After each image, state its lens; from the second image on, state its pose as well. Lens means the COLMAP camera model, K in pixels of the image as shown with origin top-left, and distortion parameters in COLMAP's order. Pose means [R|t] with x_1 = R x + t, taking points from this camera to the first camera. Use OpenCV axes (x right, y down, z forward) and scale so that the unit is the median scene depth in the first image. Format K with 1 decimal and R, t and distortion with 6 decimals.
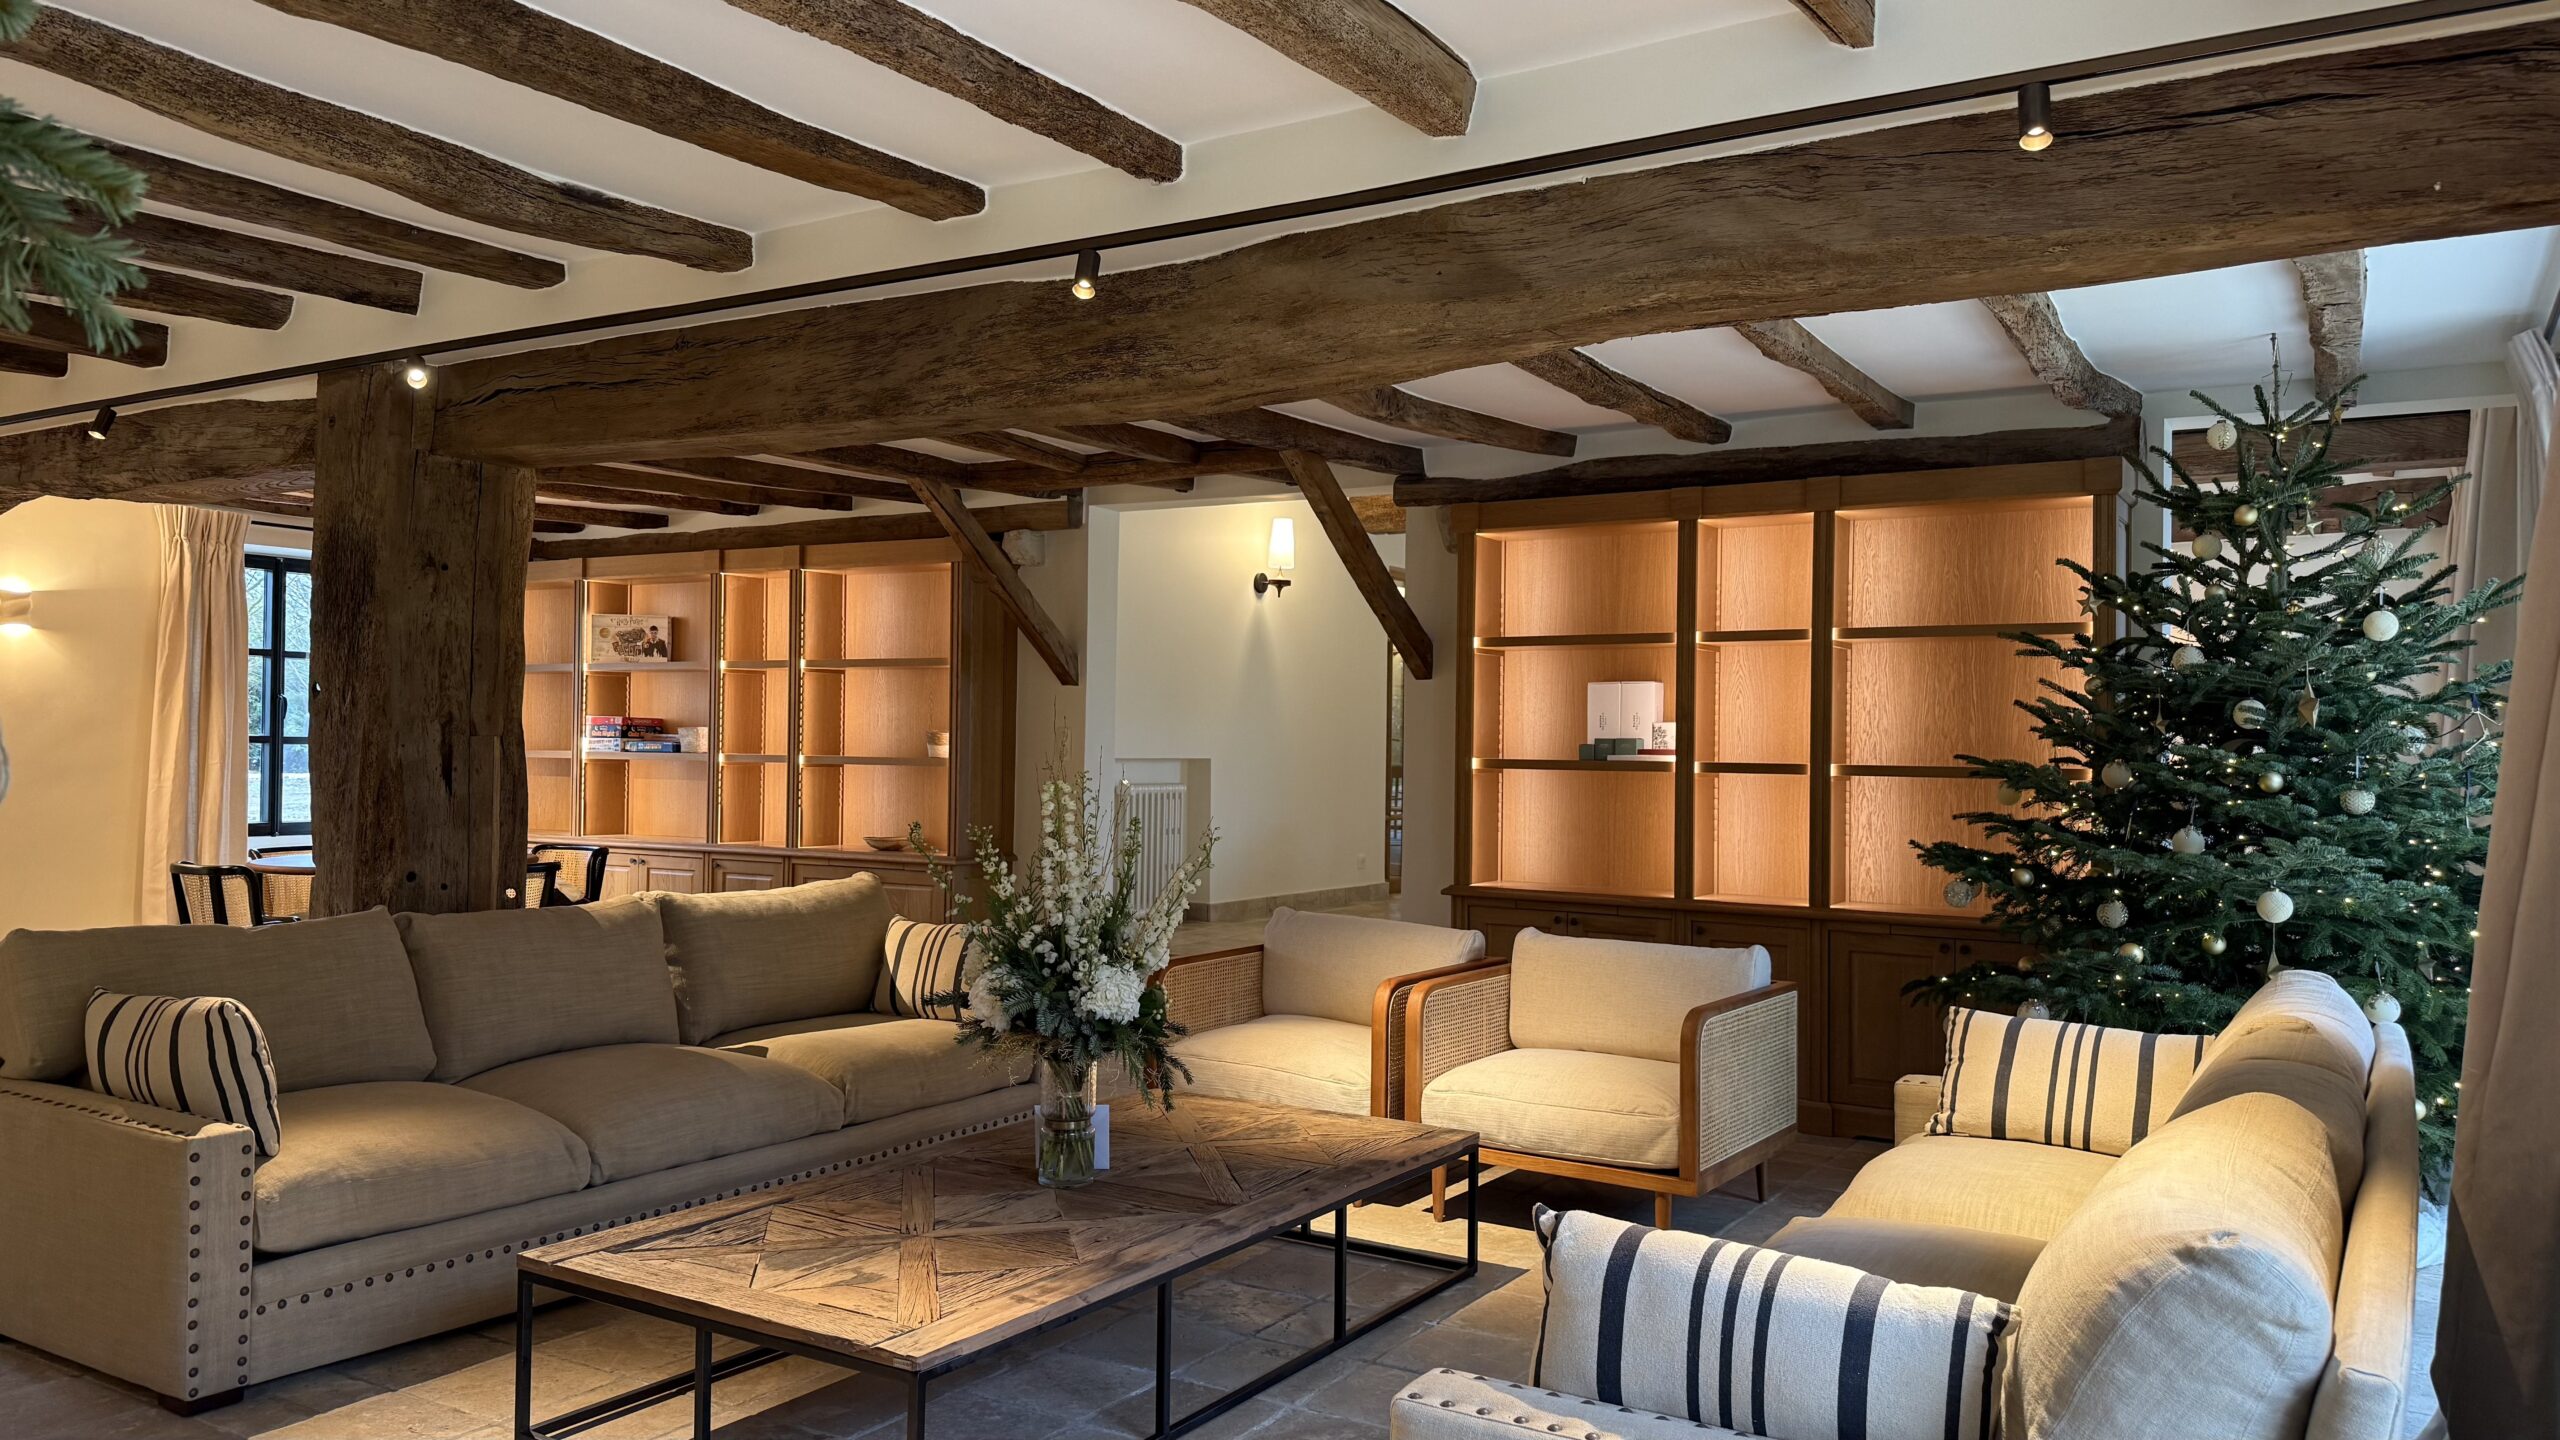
lens RADIAL K [[1804.0, 0, 1316.1], [0, 1804.0, 729.5], [0, 0, 1]] dist [0.106720, -0.149707]
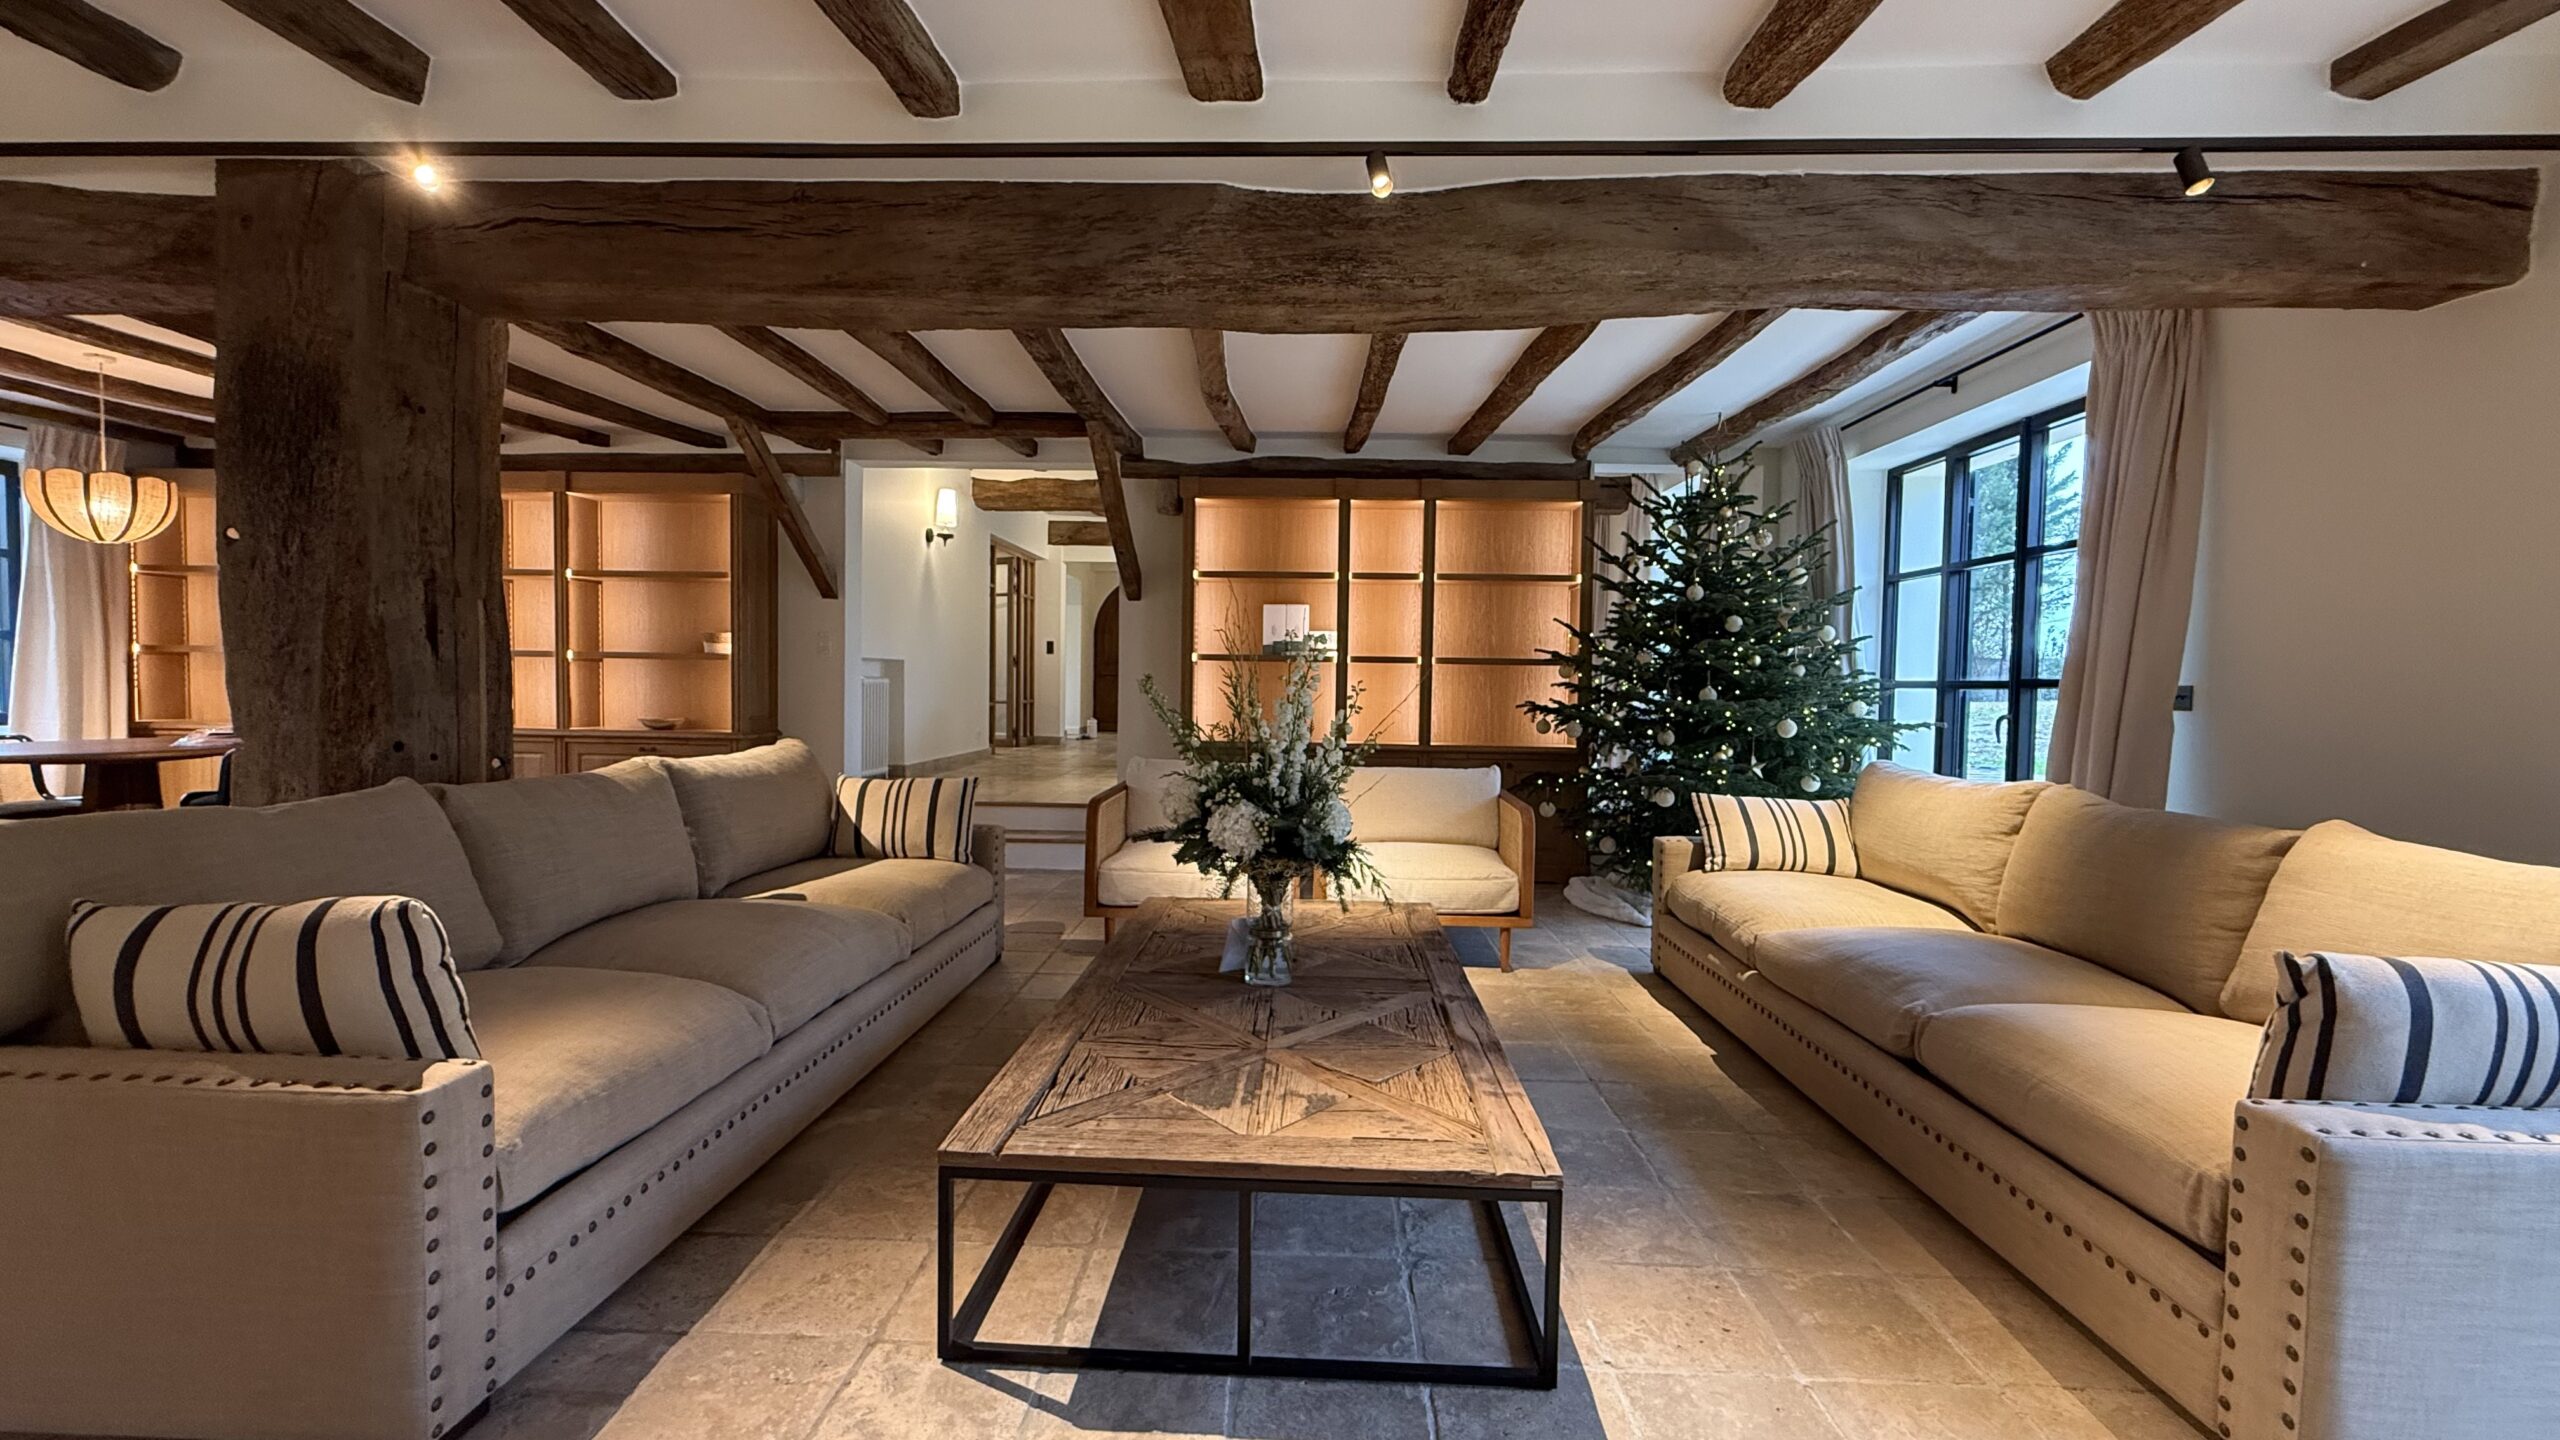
lens RADIAL K [[1014.5, 0, 1280.0], [0, 1014.5, 720.0], [0, 0, 1]] dist [0.000994, 0.000644]
pose [[0.872119, -0.018612, 0.488940, -0.437015], [-0.007746, 0.998626, 0.051831, 0.045535], [-0.489233, -0.048990, 0.870776, 0.422377]]
